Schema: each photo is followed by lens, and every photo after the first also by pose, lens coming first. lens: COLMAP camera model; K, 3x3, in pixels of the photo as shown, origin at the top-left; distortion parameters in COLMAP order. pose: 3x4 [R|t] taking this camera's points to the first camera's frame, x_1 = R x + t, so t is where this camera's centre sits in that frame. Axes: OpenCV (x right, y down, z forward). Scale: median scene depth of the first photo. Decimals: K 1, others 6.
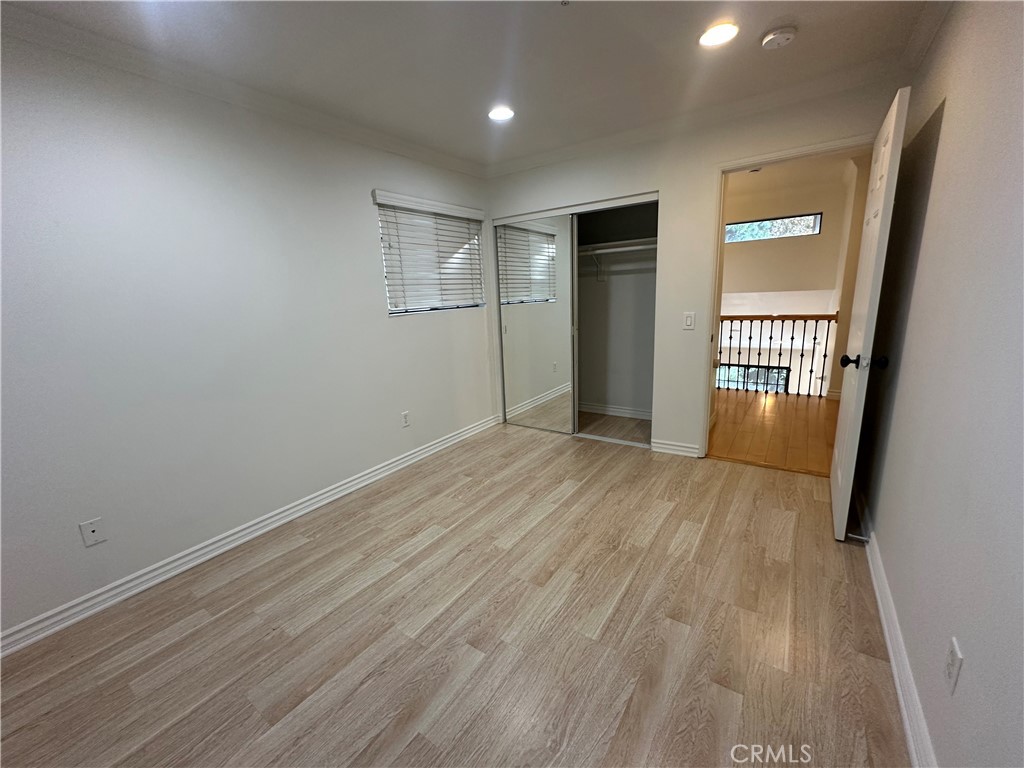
lens RADIAL K [[408.8, 0, 511.1], [0, 408.8, 384.9], [0, 0, 1]] dist [-0.001655, 0.001163]
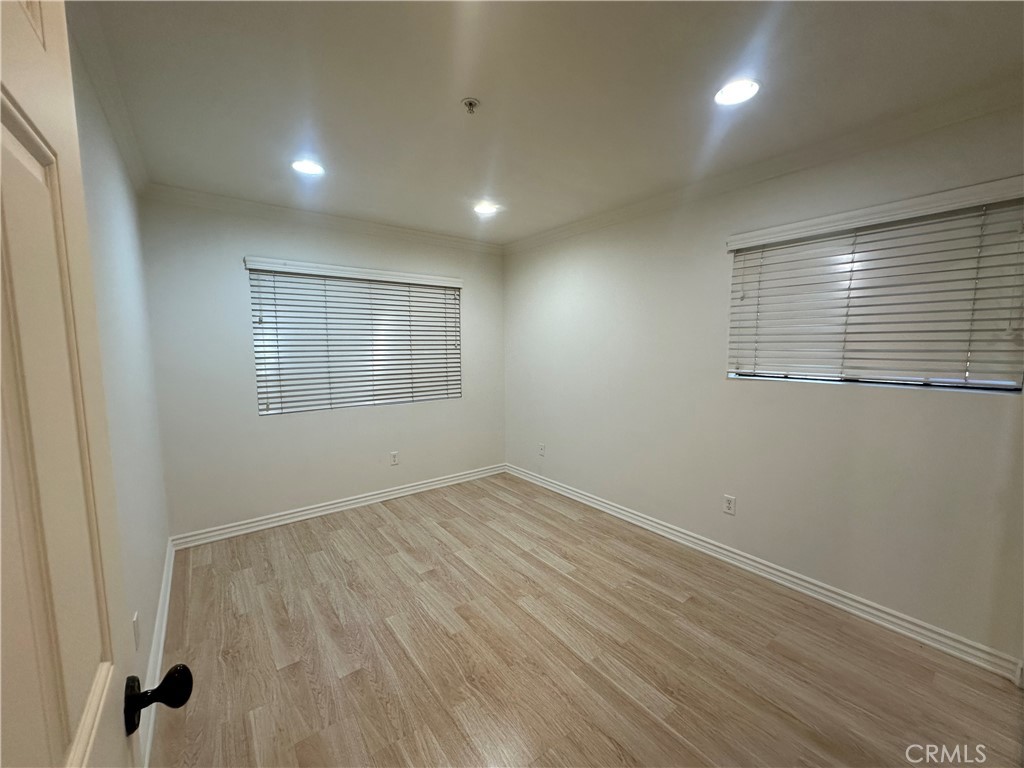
lens RADIAL K [[408.8, 0, 511.1], [0, 408.8, 384.9], [0, 0, 1]] dist [-0.001655, 0.001163]
pose [[-0.305867, 0.142119, -0.941407, 0.885404], [-0.192867, 0.959046, 0.207445, -0.335878], [0.932334, 0.245017, -0.265931, 1.117337]]
